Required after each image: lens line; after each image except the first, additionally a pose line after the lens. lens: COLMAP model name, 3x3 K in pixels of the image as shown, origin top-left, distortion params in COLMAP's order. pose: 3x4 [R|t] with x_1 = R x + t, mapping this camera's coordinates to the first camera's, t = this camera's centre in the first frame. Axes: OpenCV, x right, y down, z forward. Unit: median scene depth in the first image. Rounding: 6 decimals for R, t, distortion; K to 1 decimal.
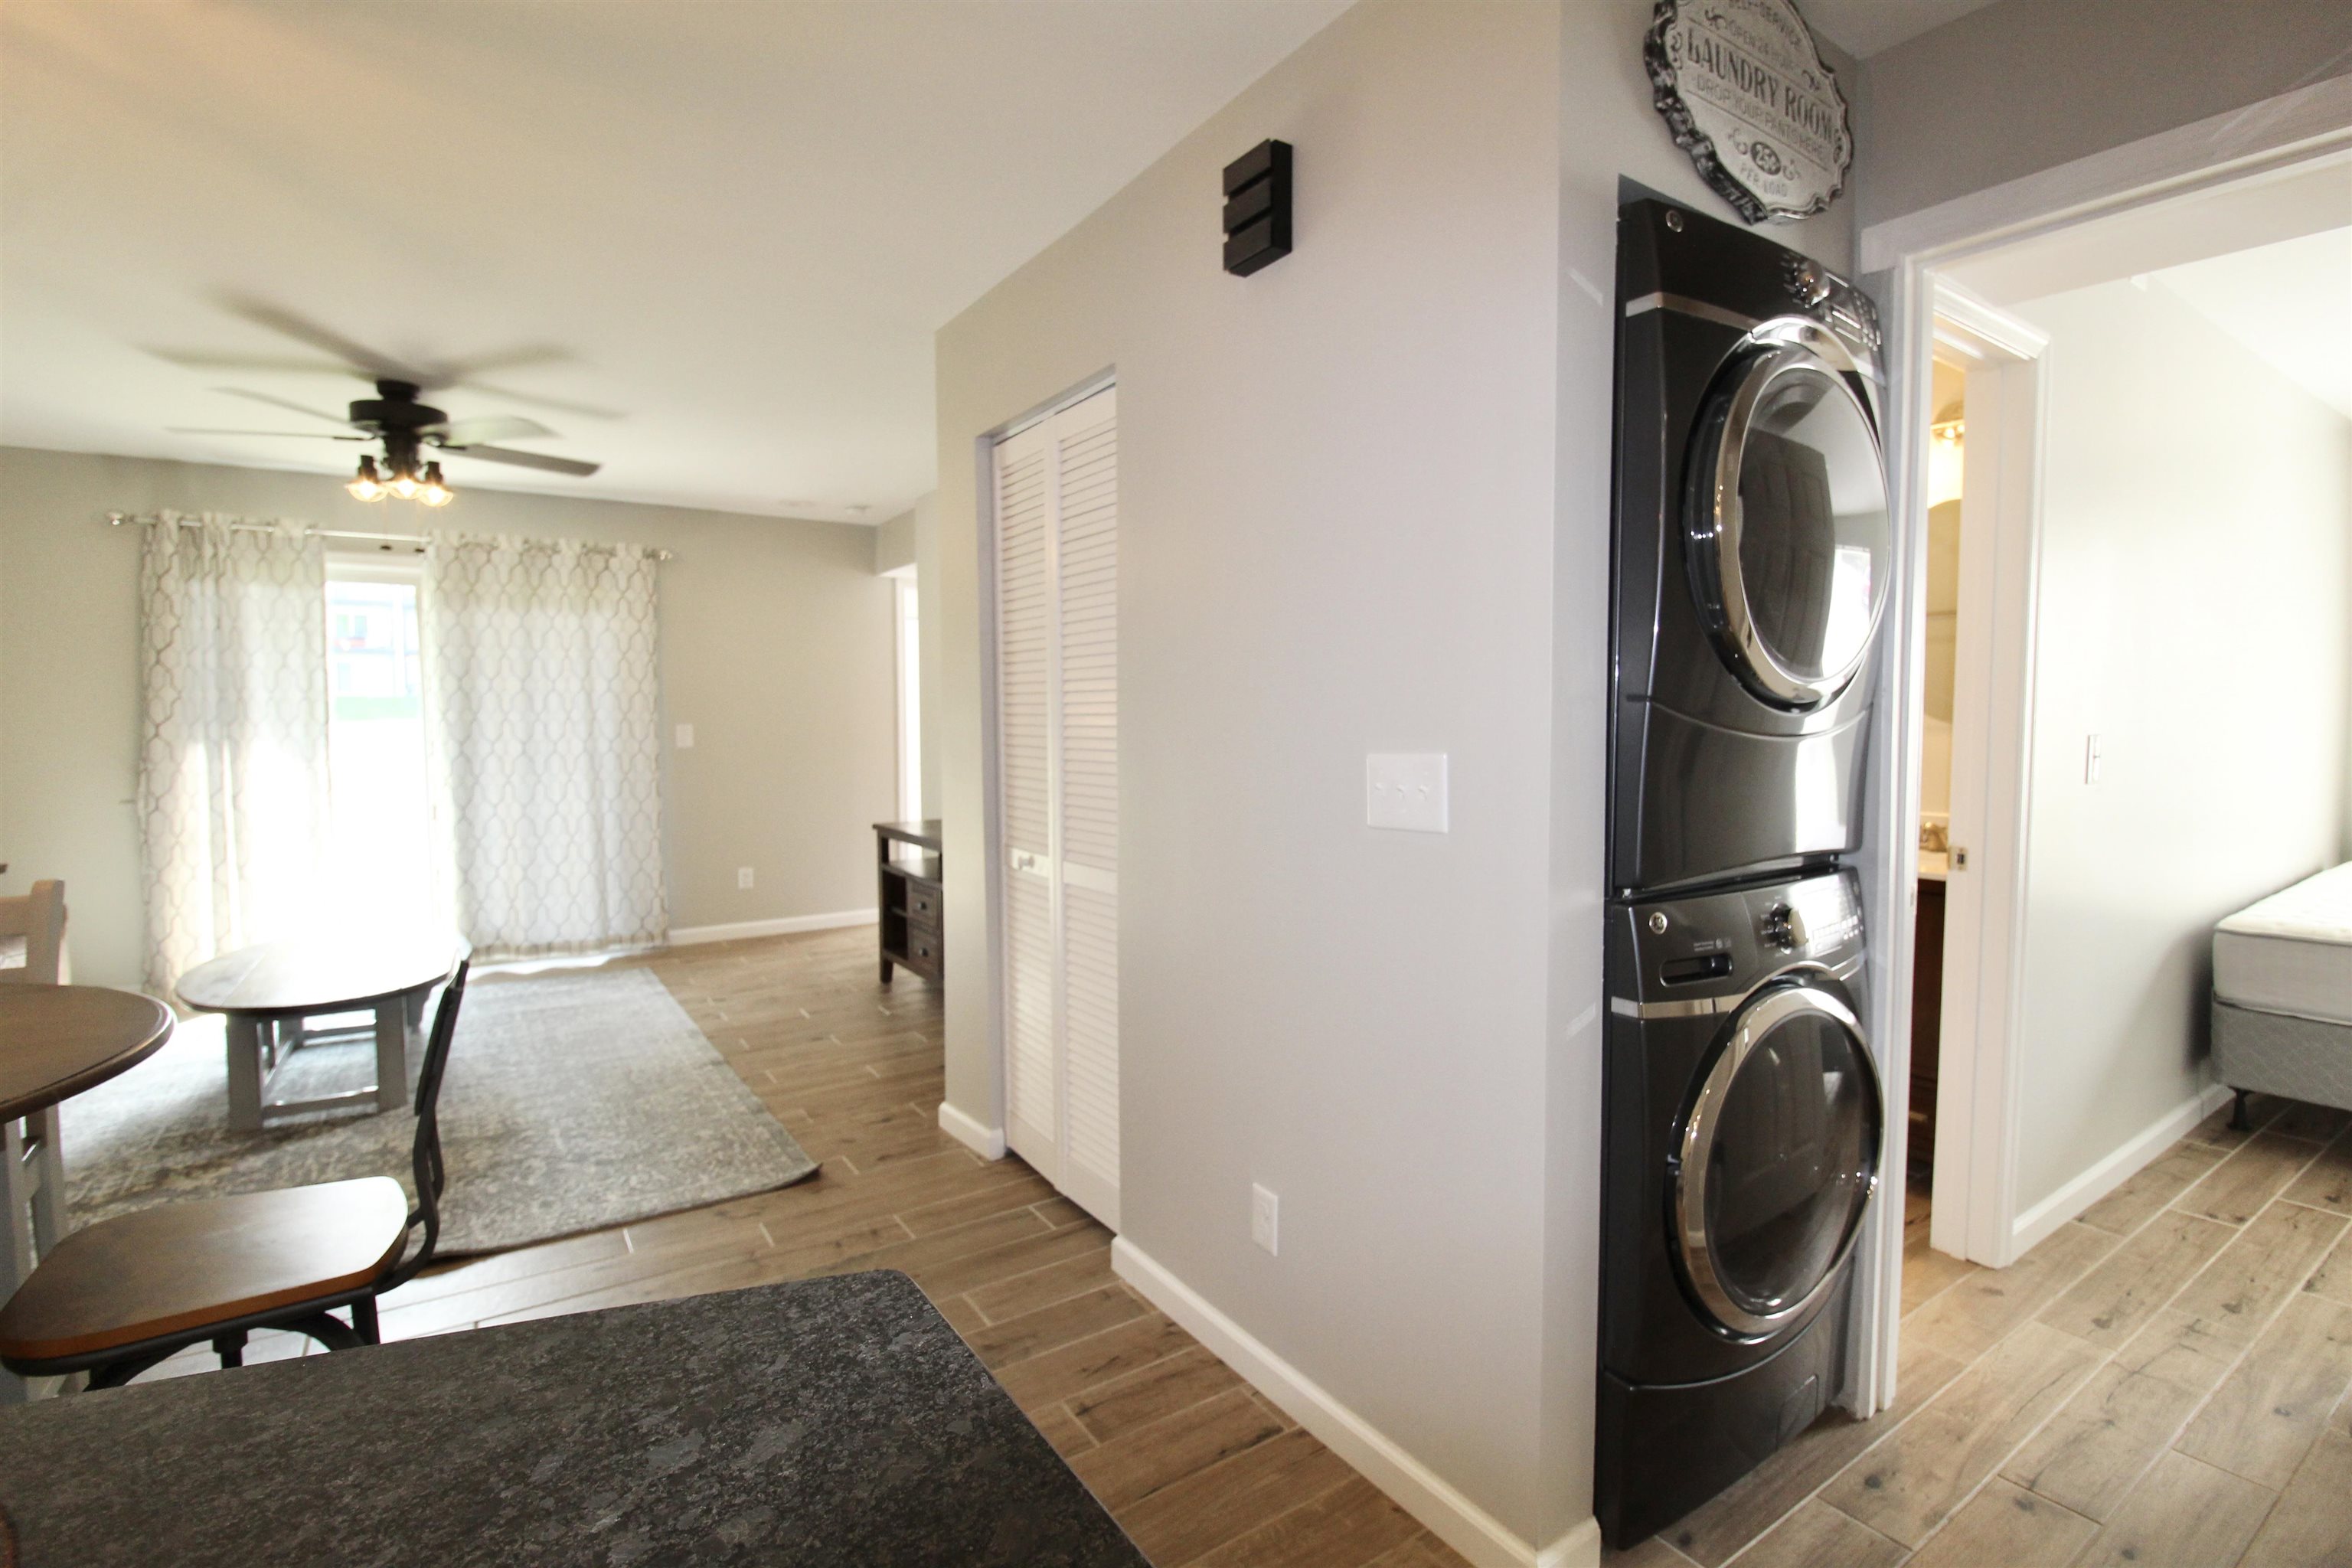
lens RADIAL K [[1087.3, 0, 1199.9], [0, 1087.3, 780.2], [0, 0, 1]] dist [-0.002876, -0.012654]
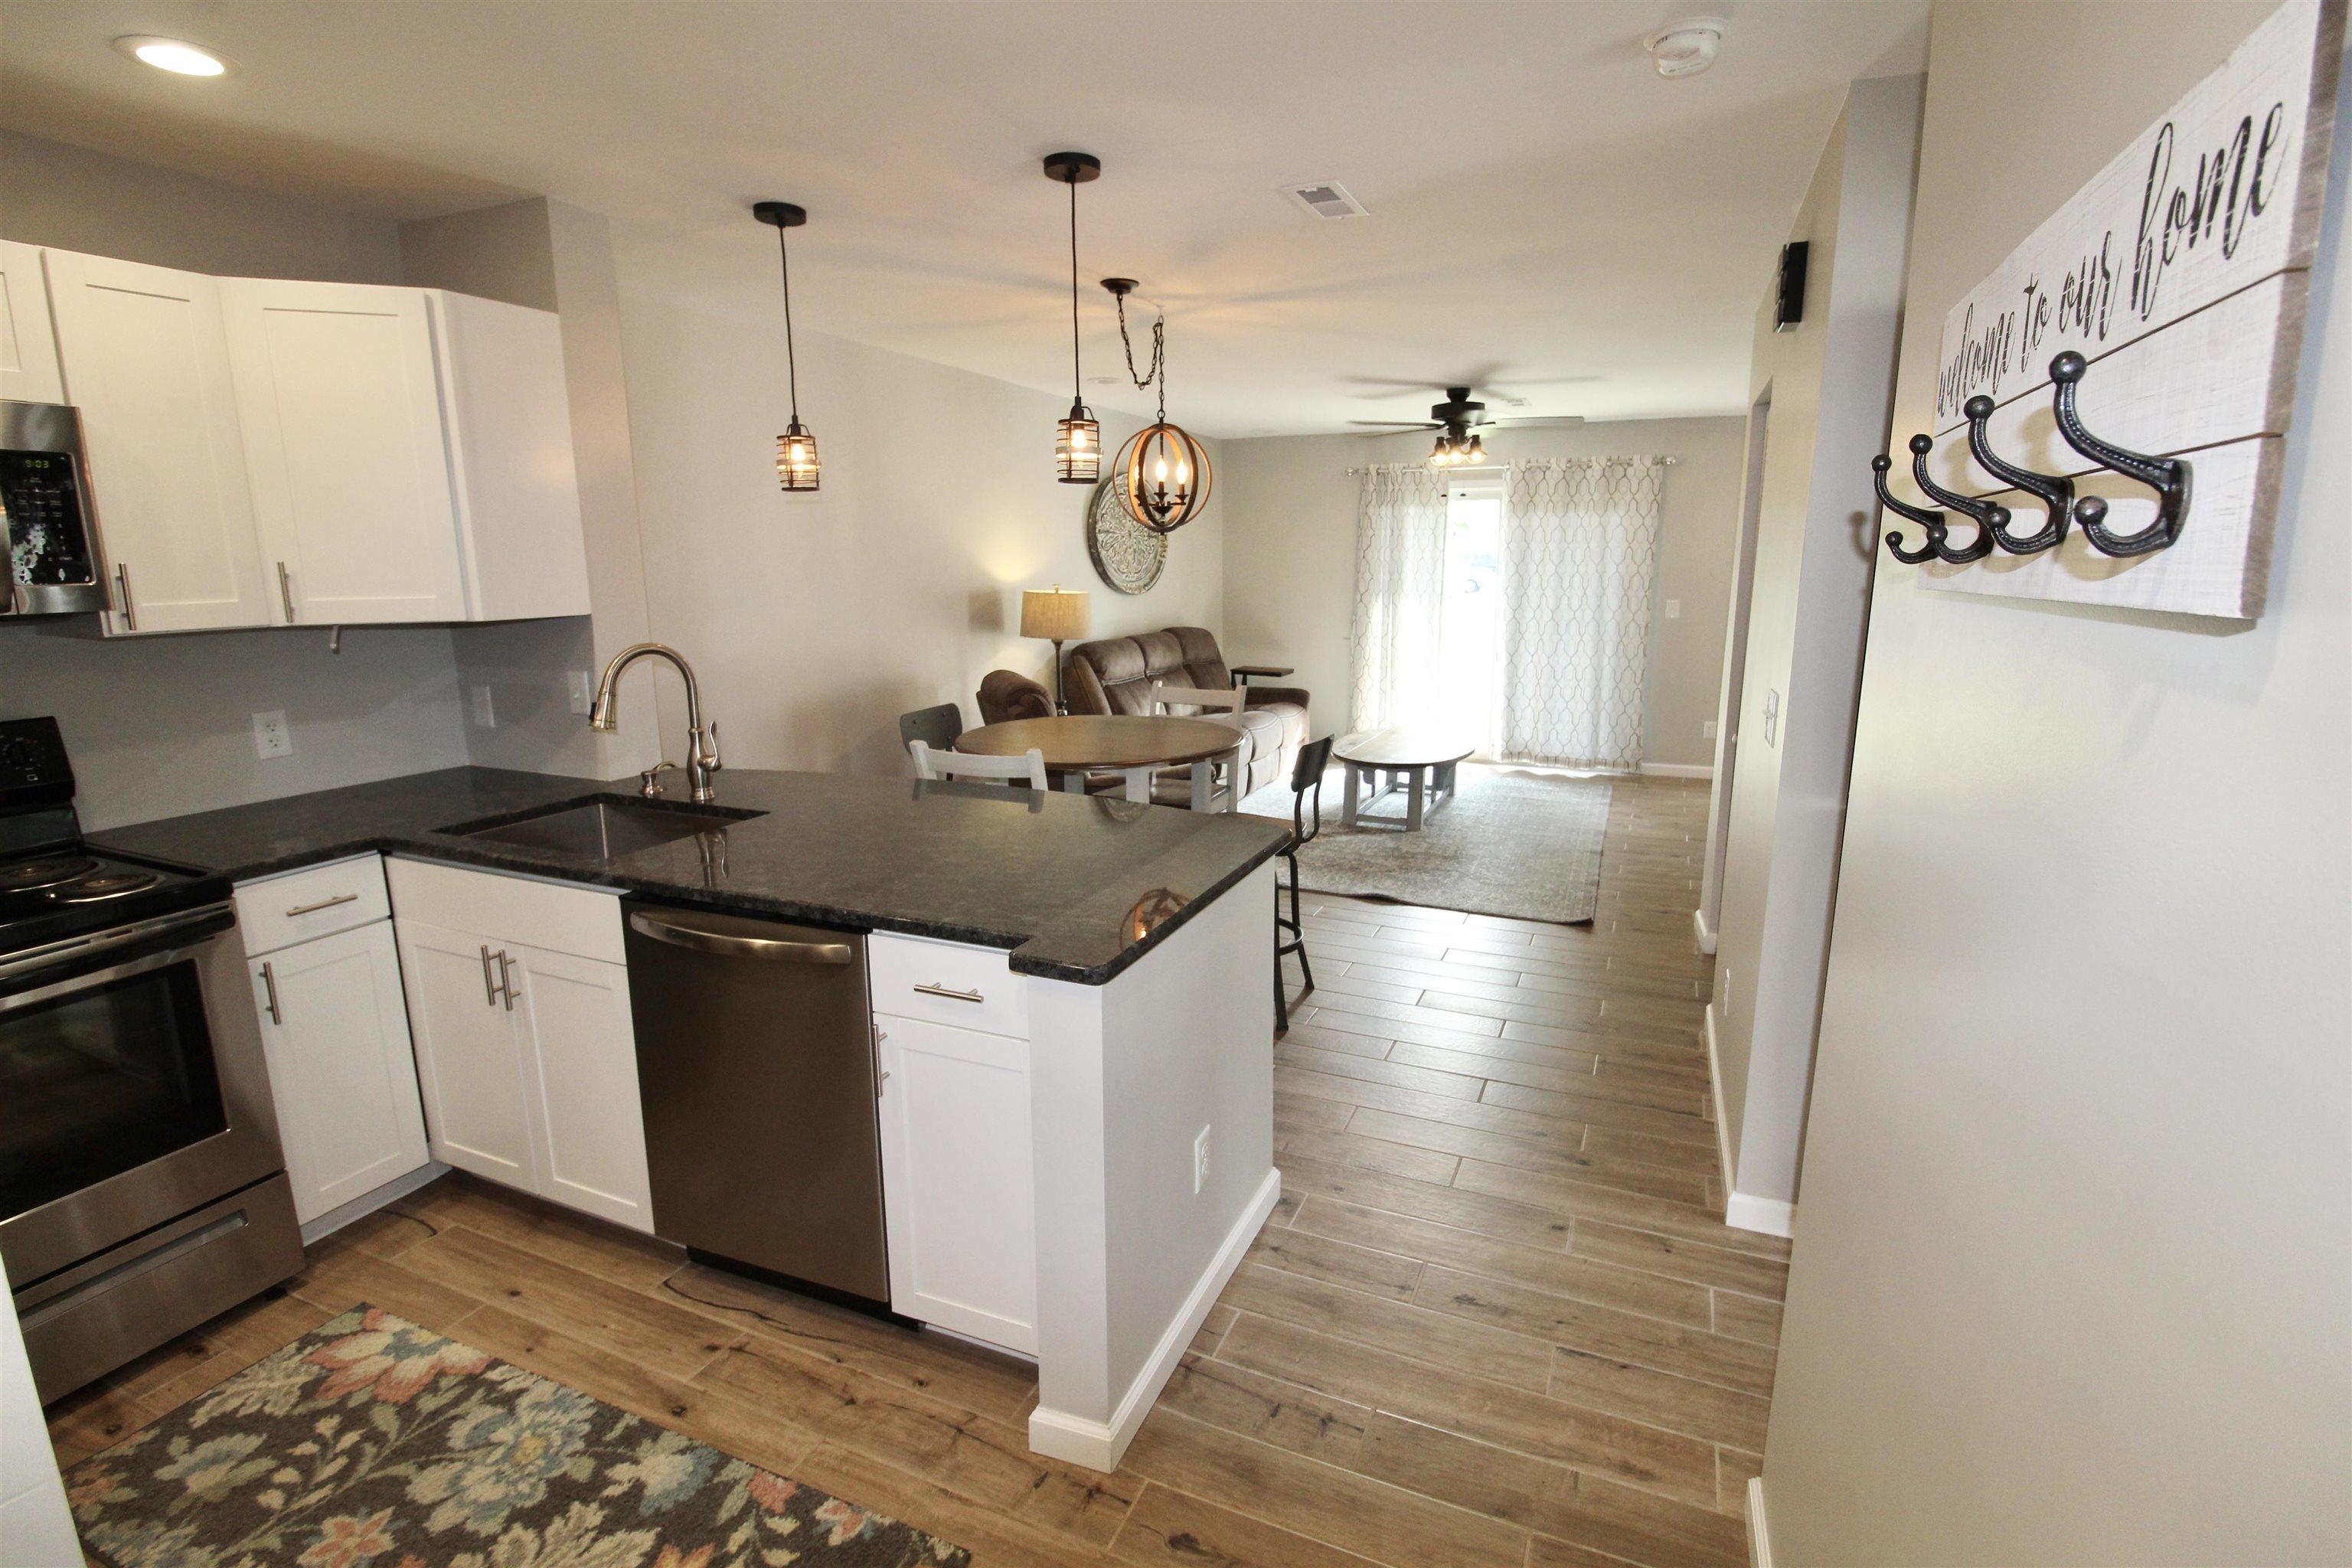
lens RADIAL K [[1087.3, 0, 1199.9], [0, 1087.3, 780.2], [0, 0, 1]] dist [-0.002876, -0.012654]
pose [[0.543154, 0.169316, -0.822384, 0.317942], [-0.049859, 0.984232, 0.169707, -0.035677], [0.838152, -0.051174, 0.543032, -0.149049]]
